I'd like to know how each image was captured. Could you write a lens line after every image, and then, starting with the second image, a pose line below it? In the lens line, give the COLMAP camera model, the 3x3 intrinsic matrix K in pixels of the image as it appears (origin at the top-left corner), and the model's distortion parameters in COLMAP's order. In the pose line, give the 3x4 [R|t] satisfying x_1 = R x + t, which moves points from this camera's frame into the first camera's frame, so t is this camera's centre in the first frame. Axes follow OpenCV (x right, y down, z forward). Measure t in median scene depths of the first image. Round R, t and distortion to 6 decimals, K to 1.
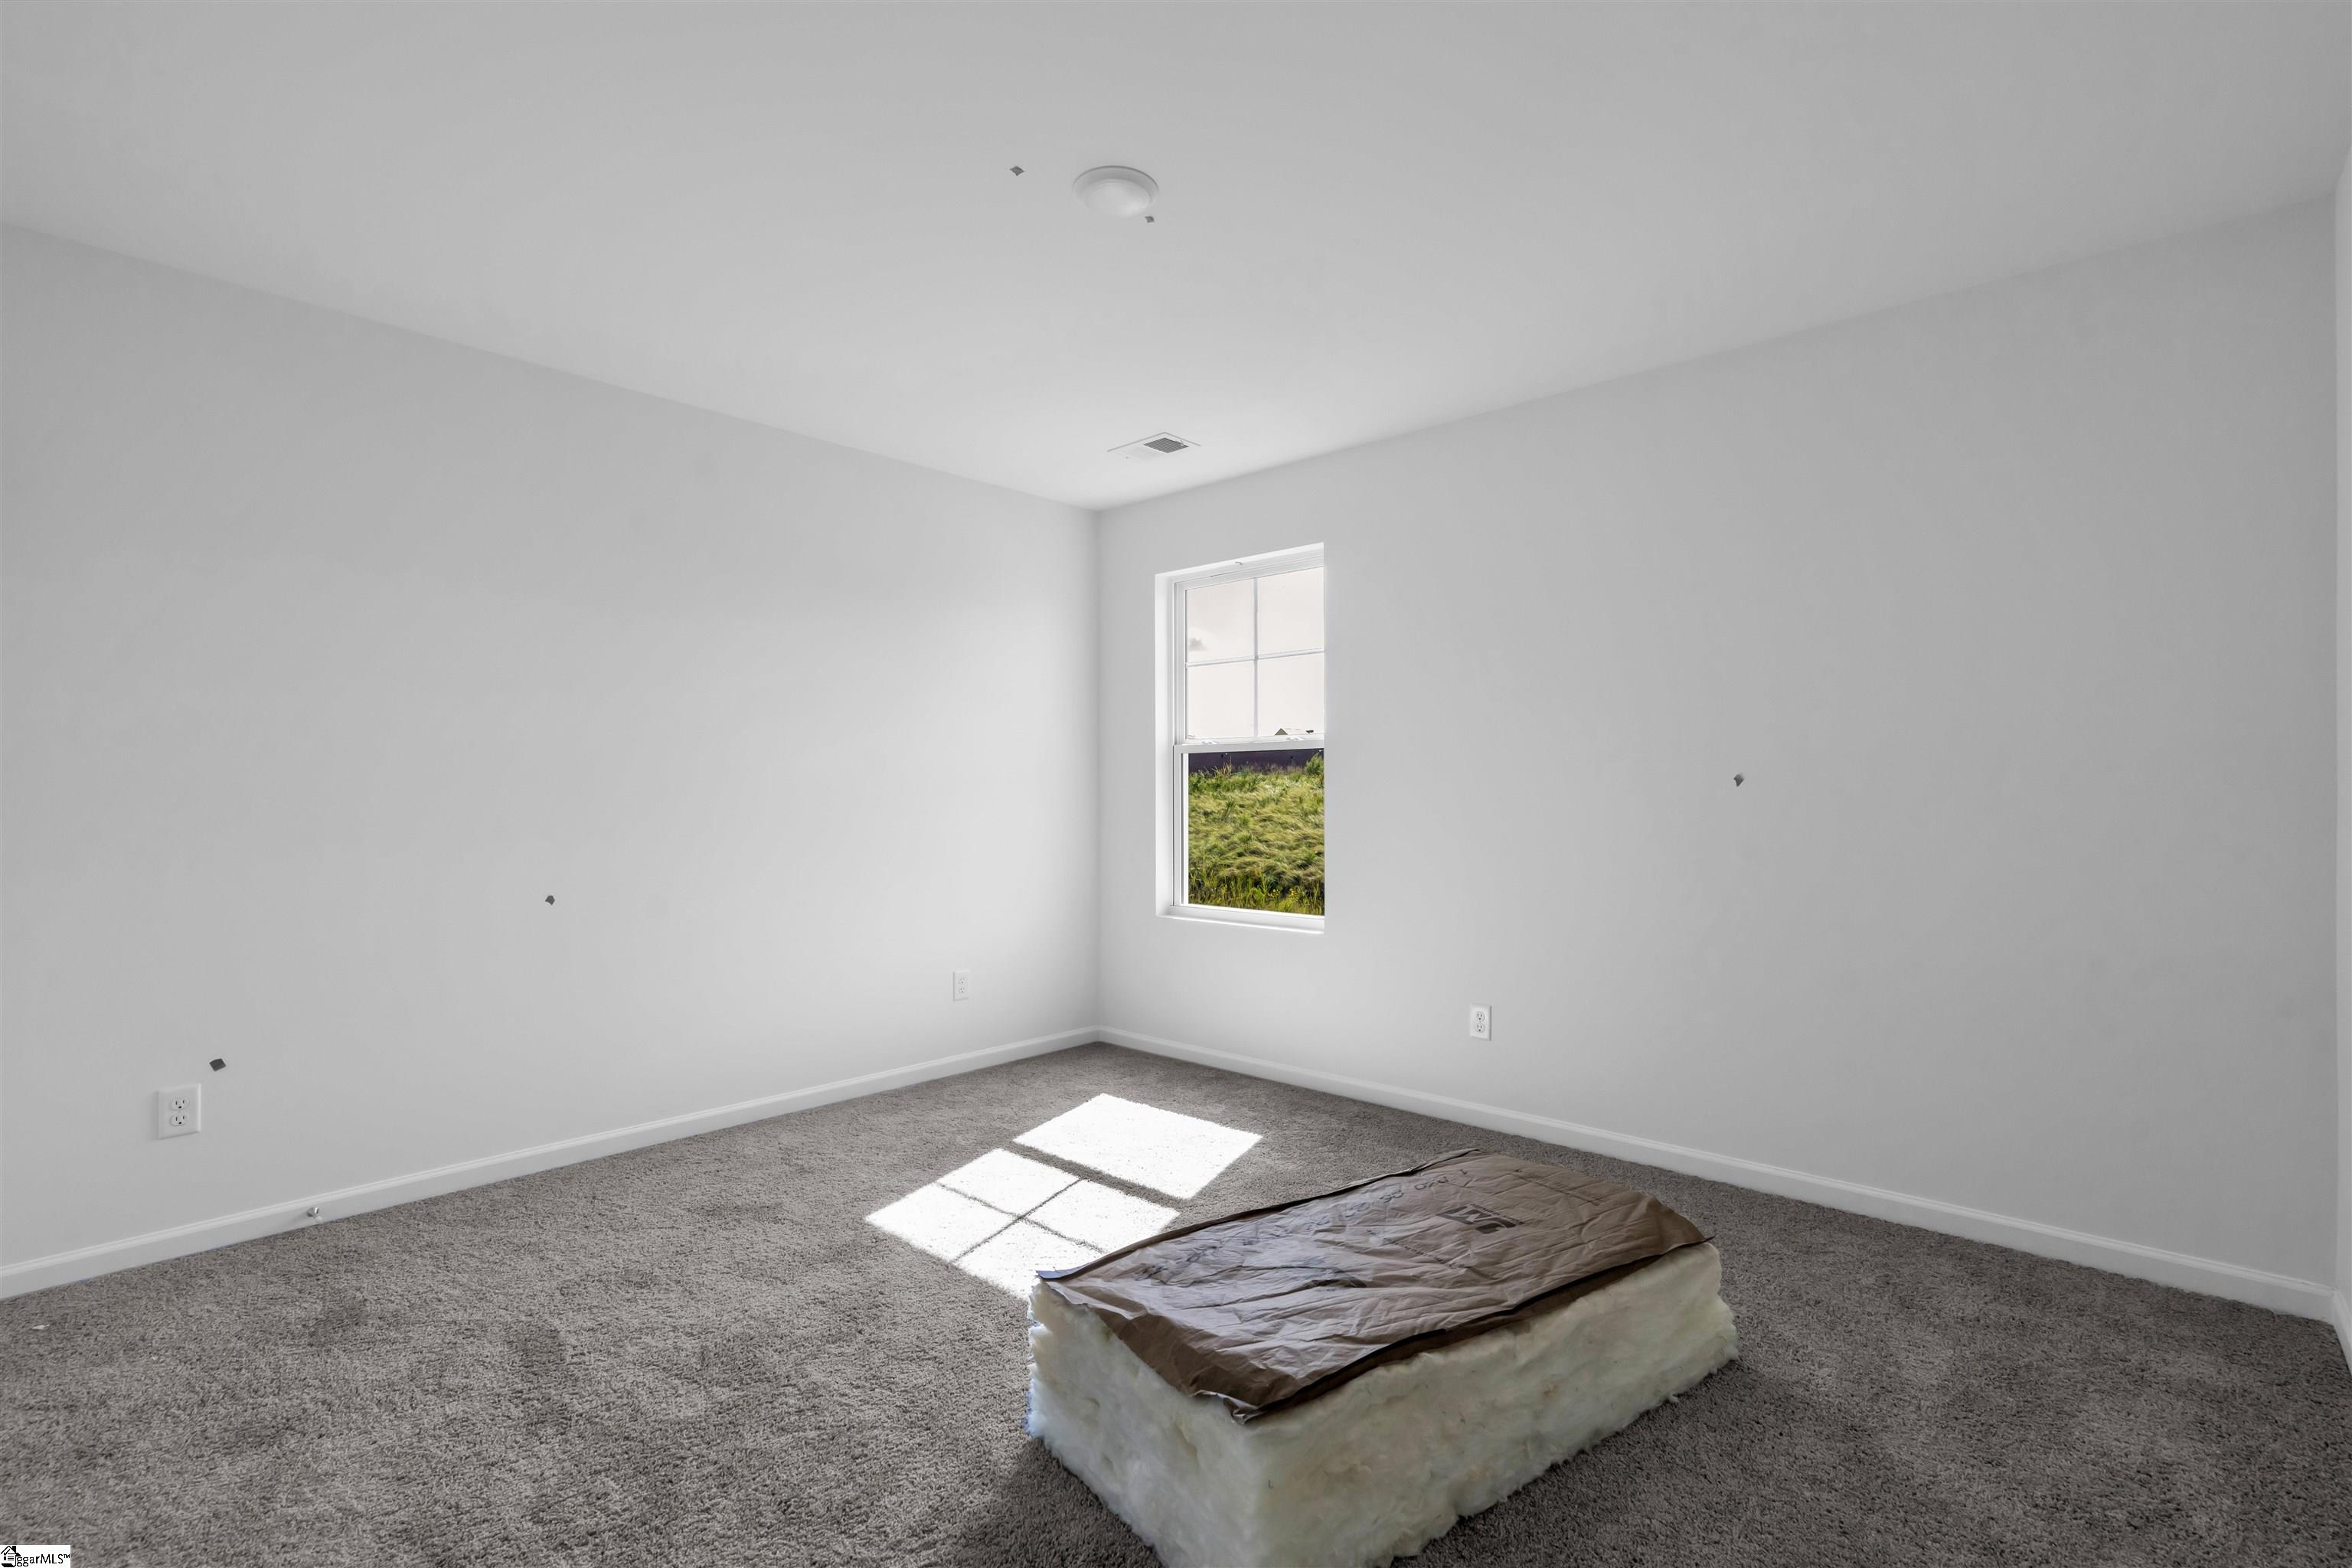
lens RADIAL K [[1064.4, 0, 1176.0], [0, 1064.4, 784.0], [0, 0, 1]] dist [0.004355, -0.000540]
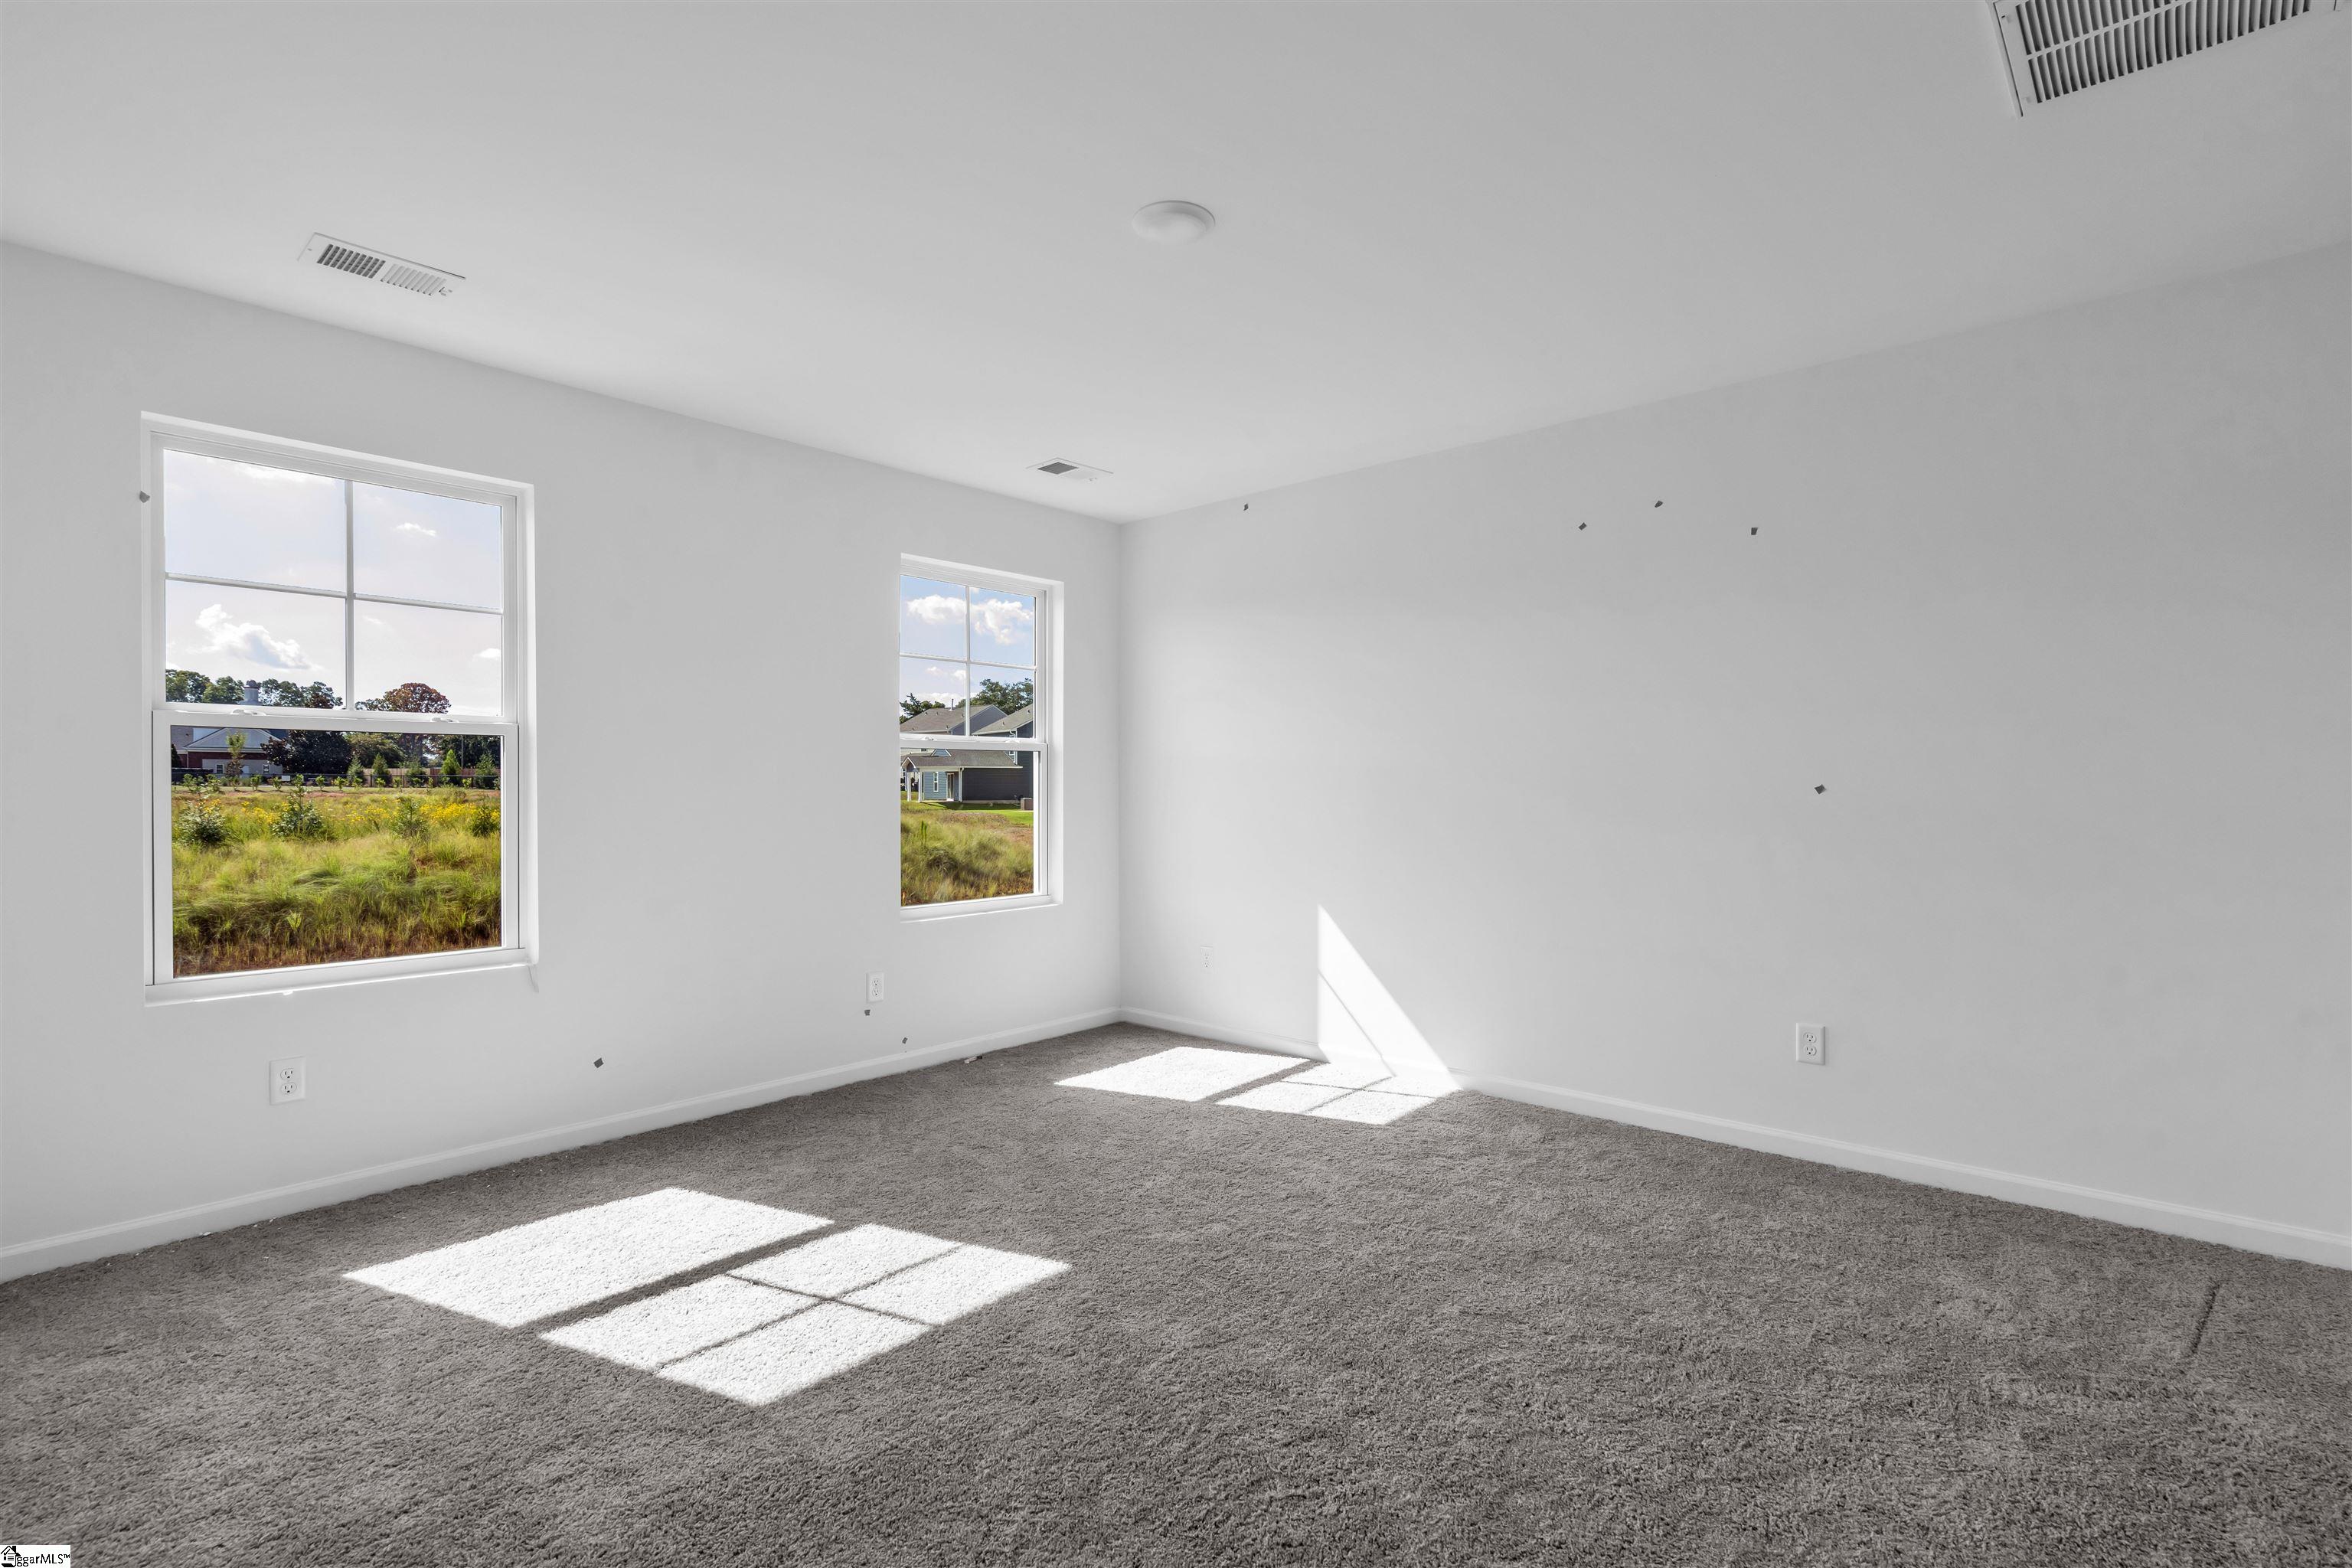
lens RADIAL K [[1091.2, 0, 1184.4], [0, 1091.2, 816.3], [0, 0, 1]] dist [0.001615, 0.000156]
pose [[-0.015787, -0.013267, 0.999787, -0.721496], [-0.012846, 0.999832, 0.013065, 0.009457], [-0.999793, -0.012637, -0.015955, 0.532625]]
